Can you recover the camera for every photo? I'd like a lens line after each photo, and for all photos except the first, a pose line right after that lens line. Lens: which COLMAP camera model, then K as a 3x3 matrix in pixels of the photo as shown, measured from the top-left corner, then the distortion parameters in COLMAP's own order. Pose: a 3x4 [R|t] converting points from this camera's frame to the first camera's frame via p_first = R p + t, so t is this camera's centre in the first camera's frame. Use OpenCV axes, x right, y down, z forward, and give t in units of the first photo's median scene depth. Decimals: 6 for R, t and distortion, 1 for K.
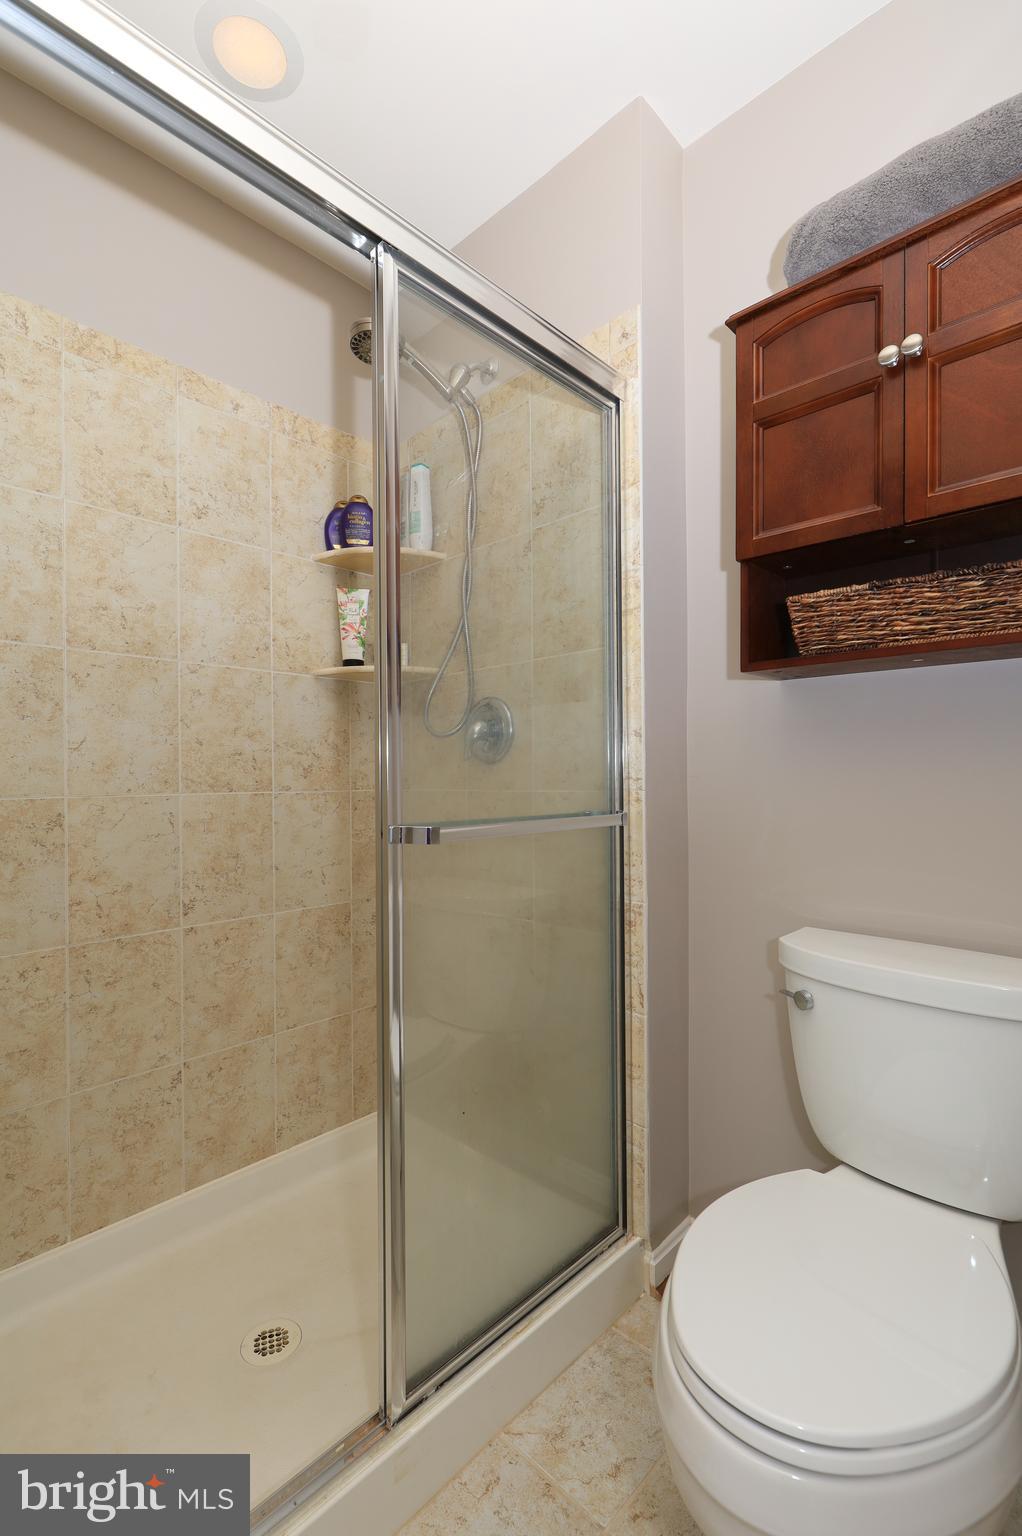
lens RADIAL K [[703.2, 0, 512.5], [0, 703.2, 766.9], [0, 0, 1]] dist [-0.002148, -0.000116]
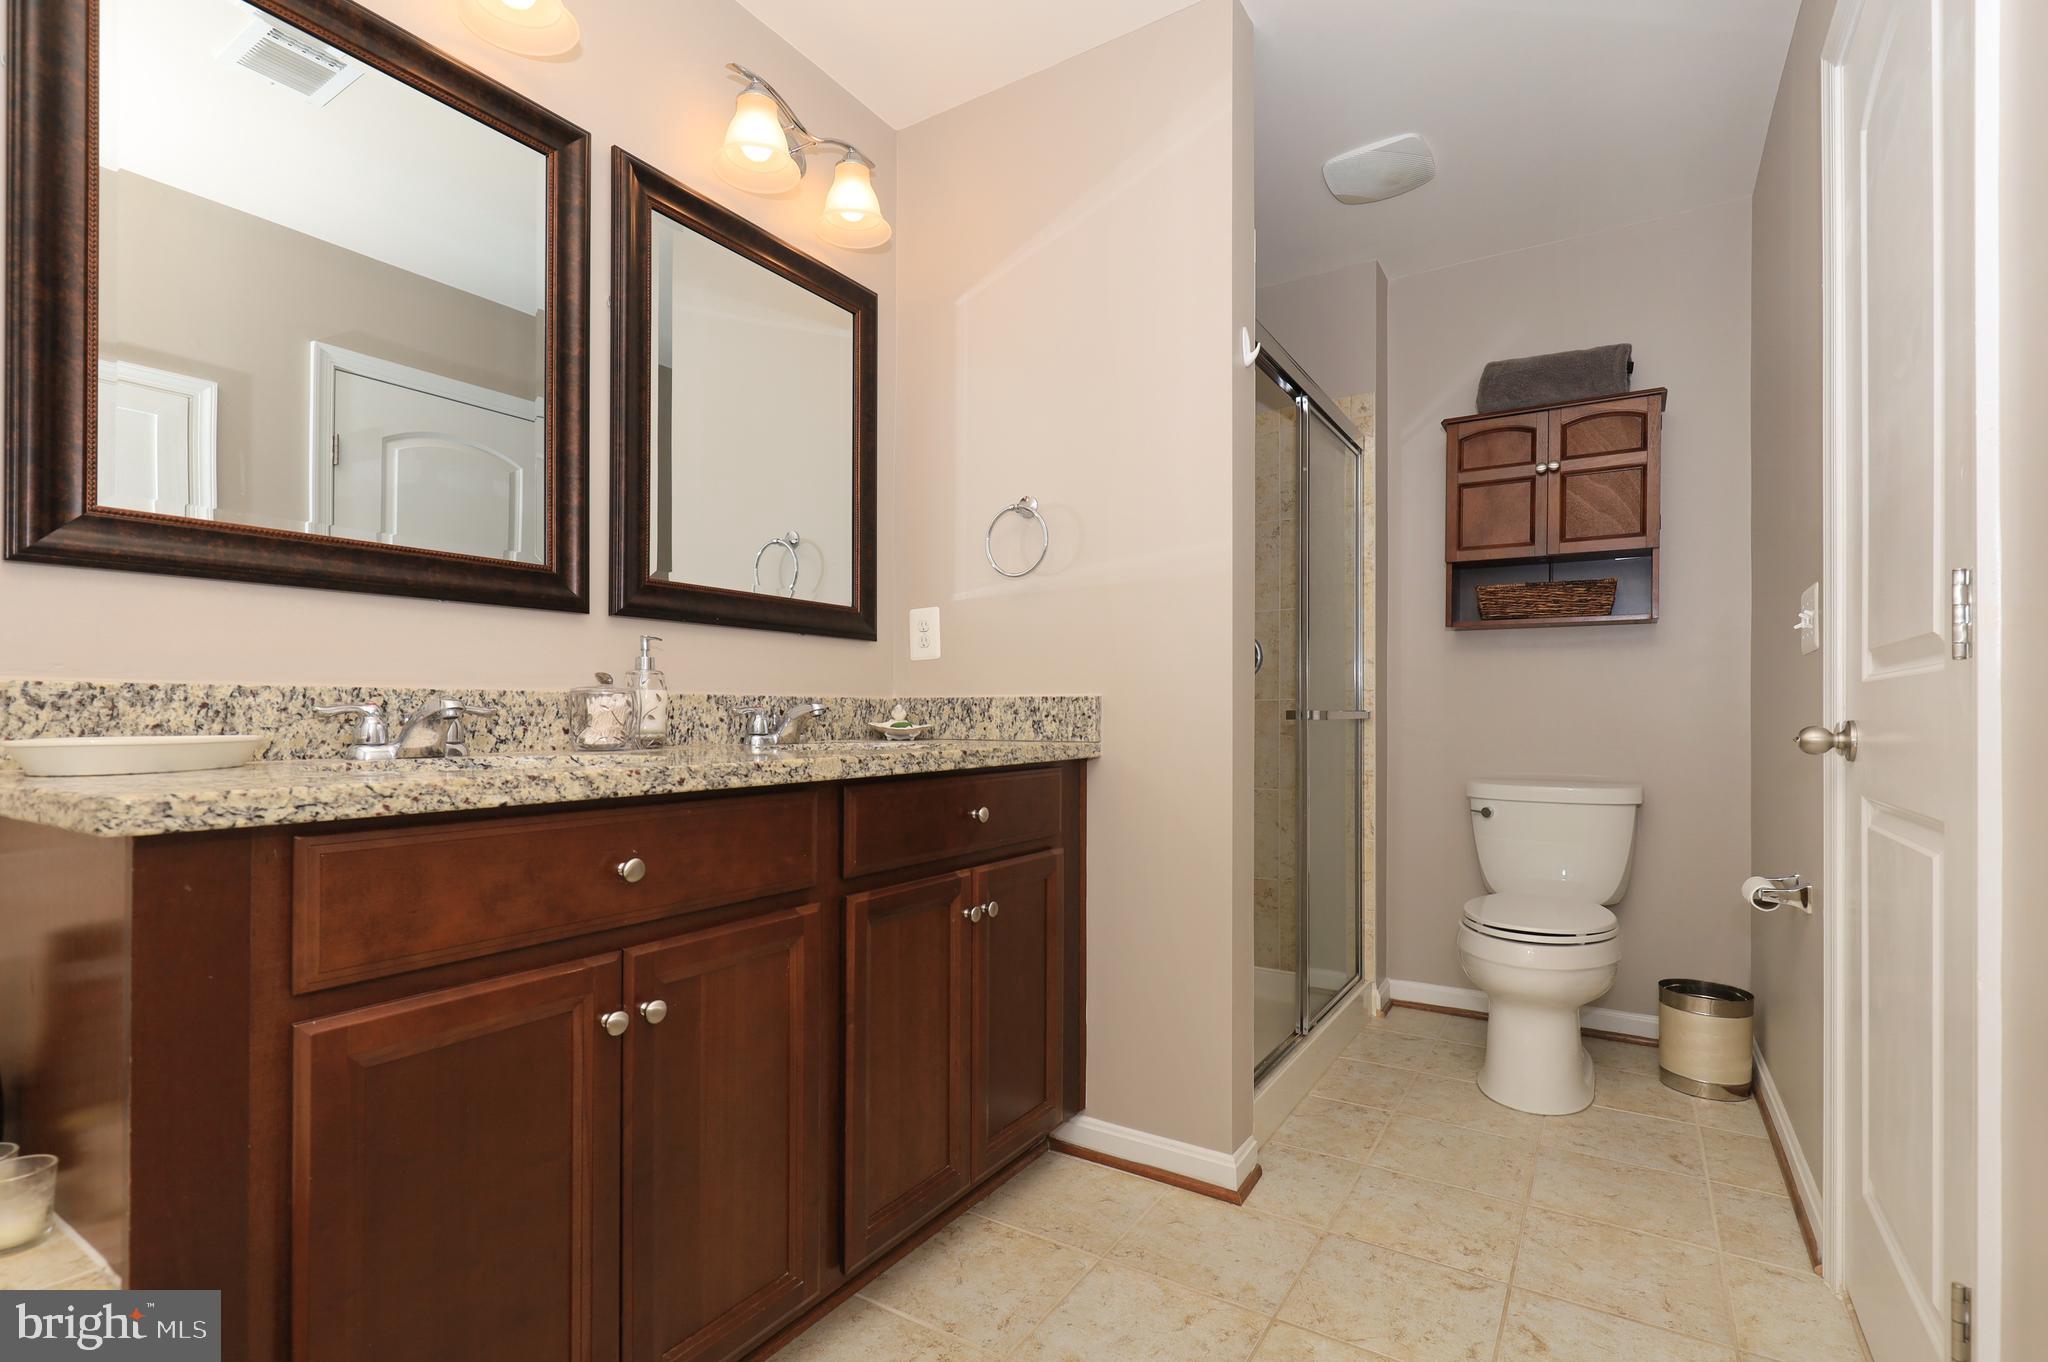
lens RADIAL K [[937.5, 0, 1024.8], [0, 937.5, 696.3], [0, 0, 1]] dist [-0.002148, -0.000116]
pose [[0.980628, 0.008921, 0.195677, -1.212736], [-0.009064, 0.999959, -0.000163, 0.046618], [-0.195670, -0.001614, 0.980668, -1.111814]]
